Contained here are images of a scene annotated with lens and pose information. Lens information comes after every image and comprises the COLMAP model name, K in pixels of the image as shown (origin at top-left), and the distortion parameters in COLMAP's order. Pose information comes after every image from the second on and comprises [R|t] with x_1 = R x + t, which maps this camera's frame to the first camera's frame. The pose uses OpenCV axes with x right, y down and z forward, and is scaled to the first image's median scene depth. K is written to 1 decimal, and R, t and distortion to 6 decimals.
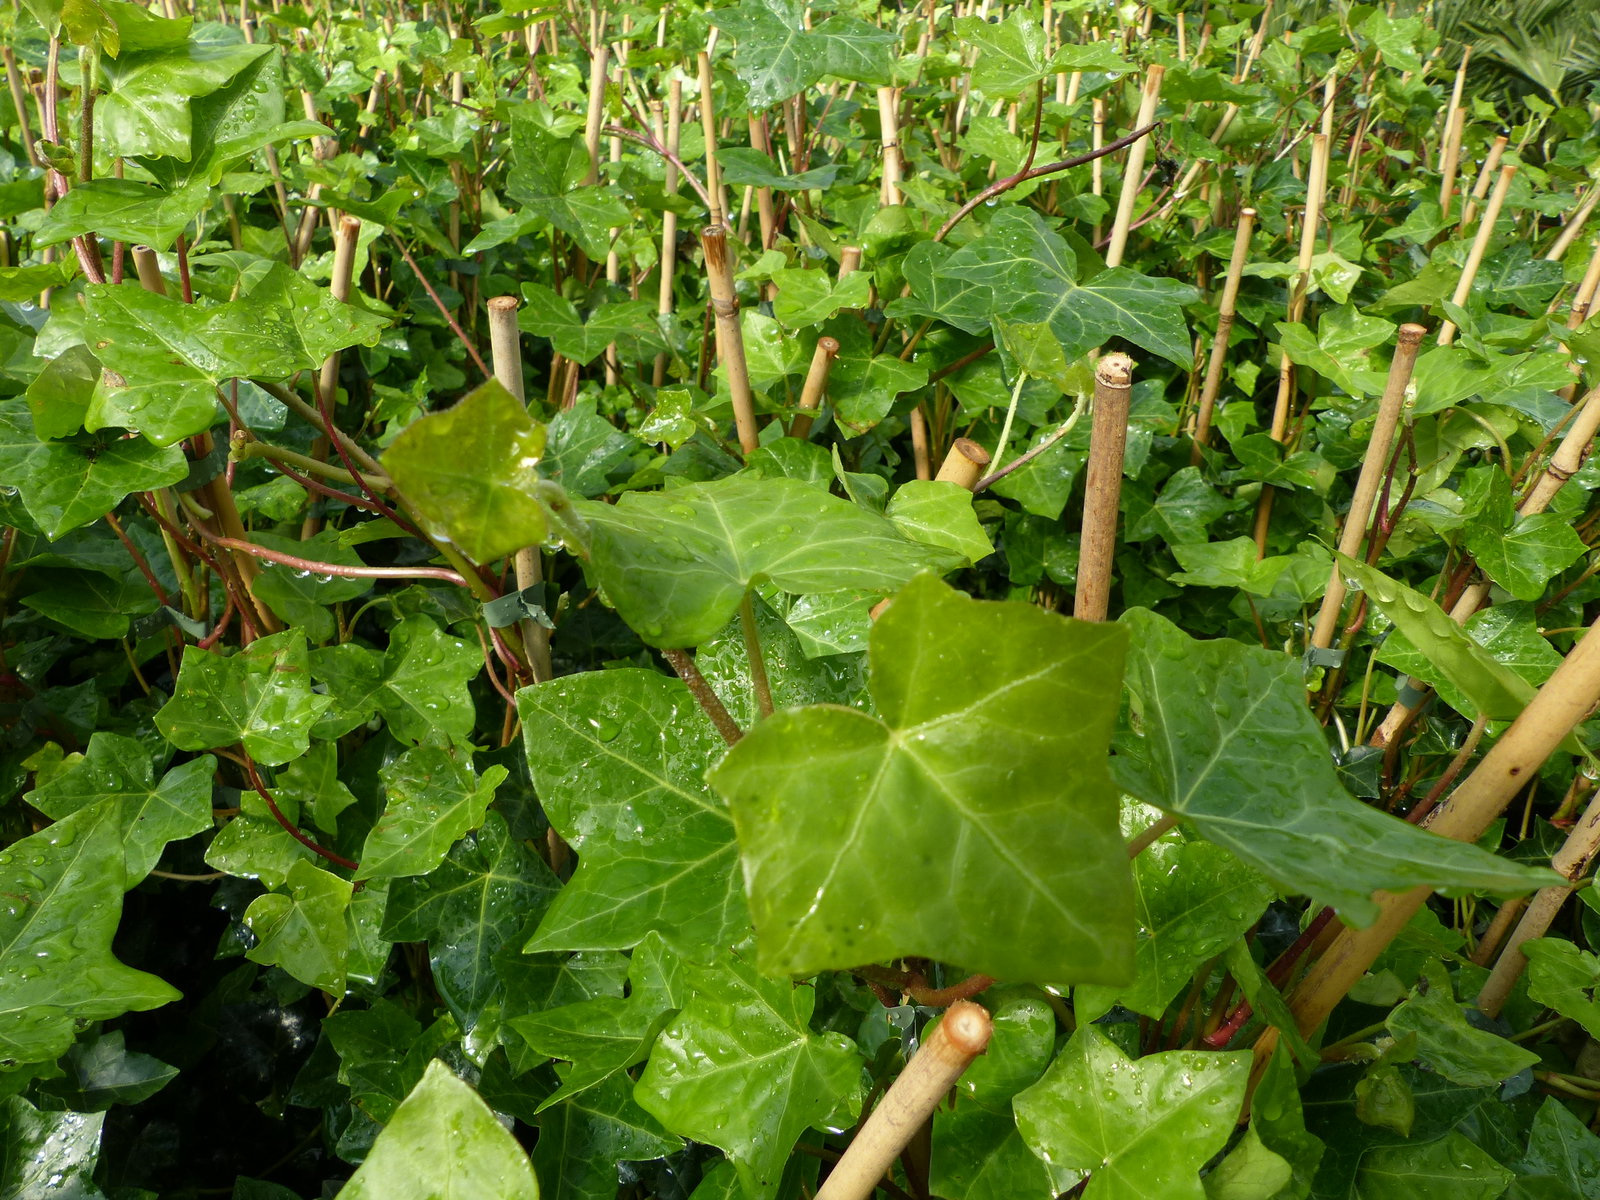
lens RADIAL K [[1204.5, 0, 800.0], [0, 1204.5, 600.0], [0, 0, 1]] dist [-0.021238, 0.000523]
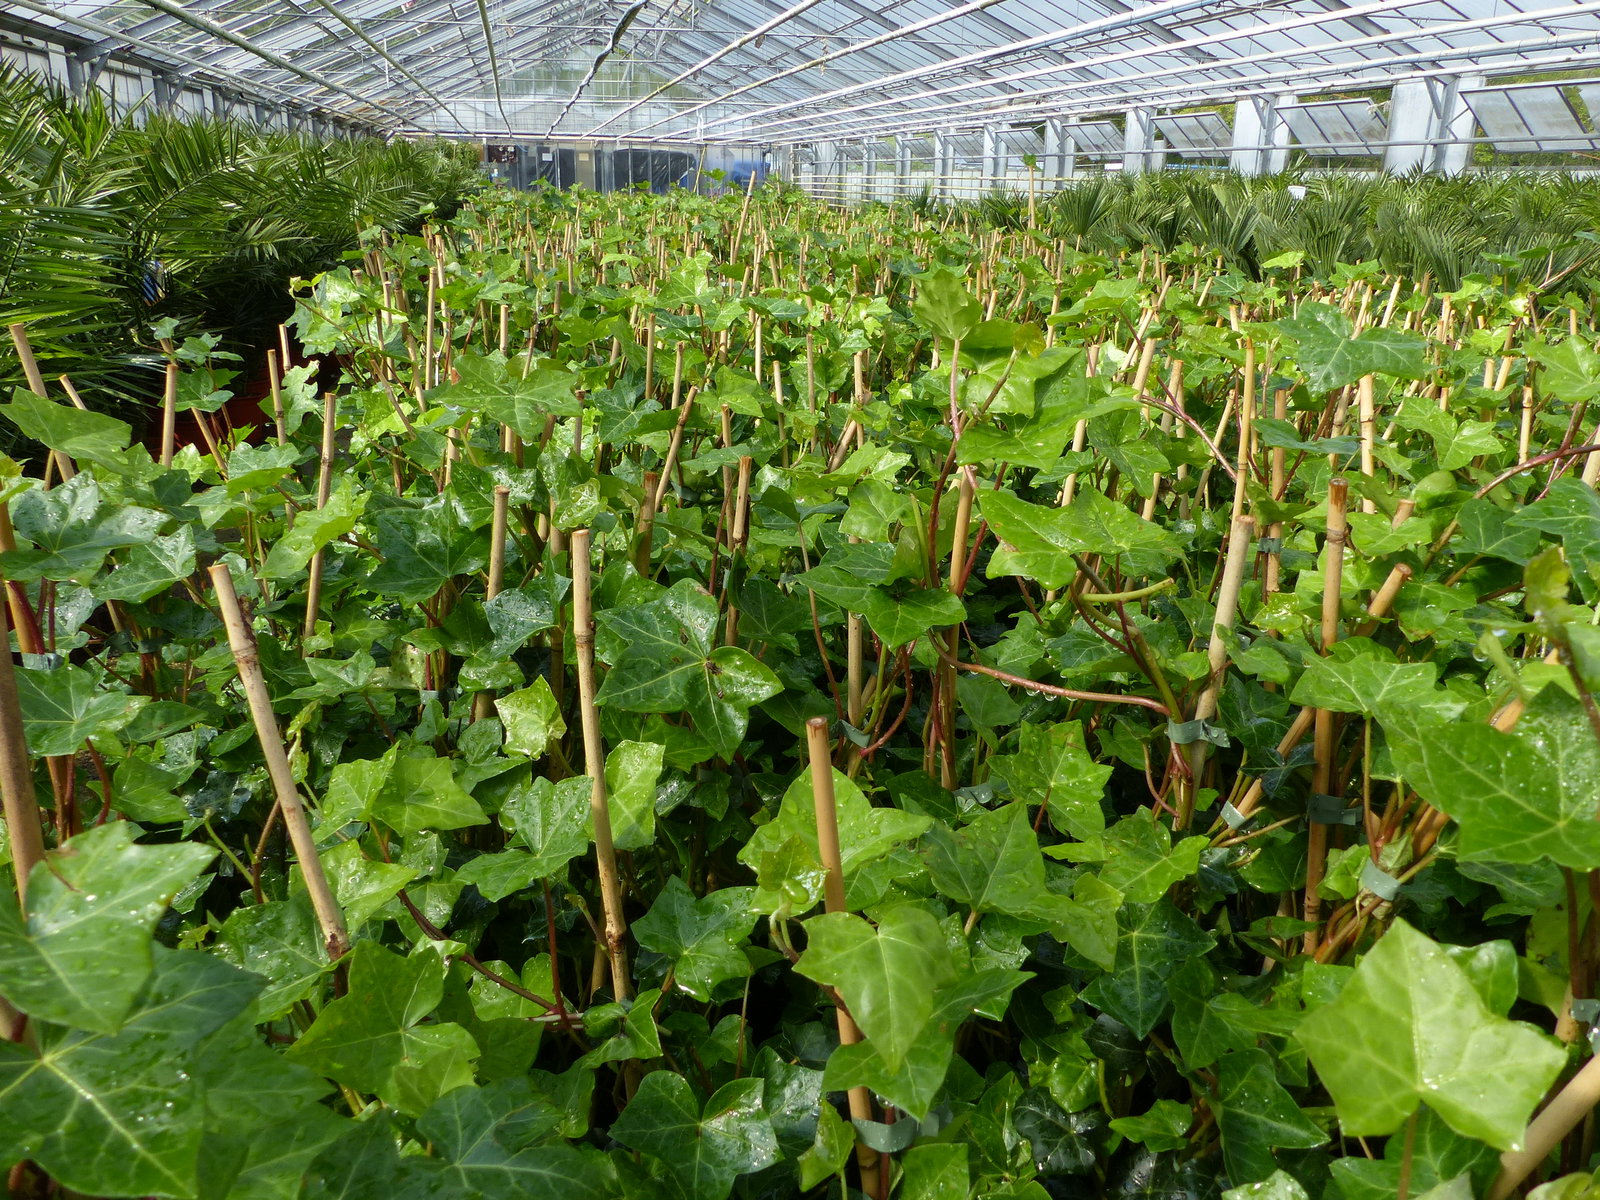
lens RADIAL K [[1204.5, 0, 800.0], [0, 1204.5, 600.0], [0, 0, 1]] dist [-0.021238, 0.000523]
pose [[0.970053, 0.082942, -0.228294, -0.301462], [-0.125192, 0.976161, -0.177306, 0.131181], [0.208146, 0.200577, 0.957311, -0.374521]]
